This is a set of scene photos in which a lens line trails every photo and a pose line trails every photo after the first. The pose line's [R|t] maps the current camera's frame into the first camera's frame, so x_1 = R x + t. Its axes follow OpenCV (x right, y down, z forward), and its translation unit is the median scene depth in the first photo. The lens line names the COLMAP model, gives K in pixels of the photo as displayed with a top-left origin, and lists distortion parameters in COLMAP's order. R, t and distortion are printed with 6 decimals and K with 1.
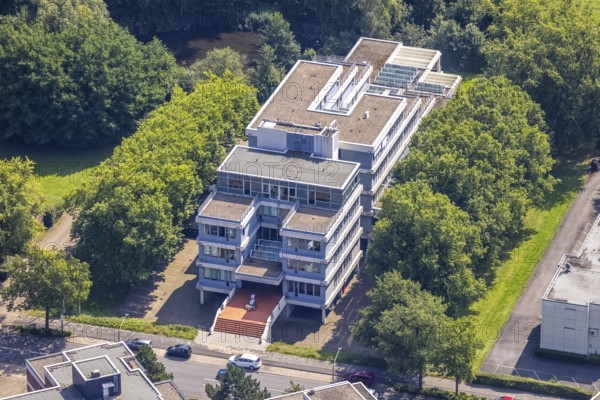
lens RADIAL K [[3653.4, 0, 300.0], [0, 3653.4, 200.0], [0, 0, 1]] dist [-0.024828, -10.418743]
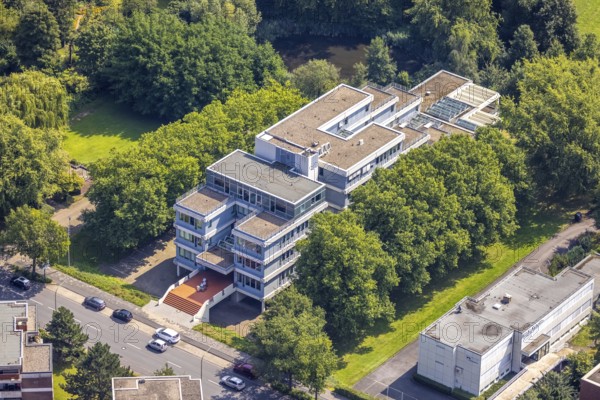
lens RADIAL K [[2601.0, 0, 300.0], [0, 2601.0, 200.0], [0, 0, 1]] dist [-0.158291, -1.267327]
pose [[0.942444, 0.186197, -0.277724, 0.242882], [-0.170061, 0.982072, 0.081327, -0.072015], [0.287887, -0.029416, 0.957212, 0.201347]]
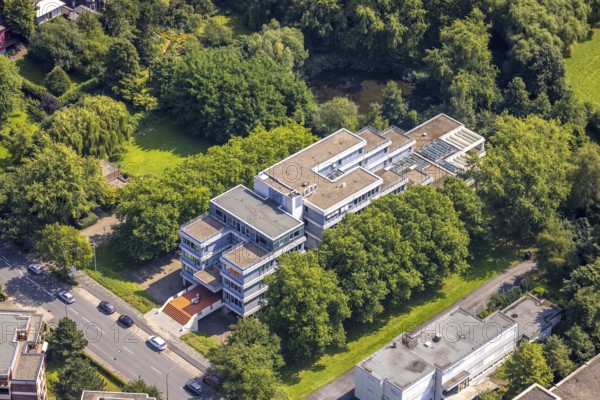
lens RADIAL K [[1847.0, 0, 299.9], [0, 1847.0, 143.7], [0, 0, 1]] dist [-0.140994, -0.640579]
pose [[0.881378, 0.263897, -0.391830, 0.287546], [-0.219505, 0.963223, 0.154978, -0.150254], [0.418318, -0.050586, 0.906891, 0.359390]]
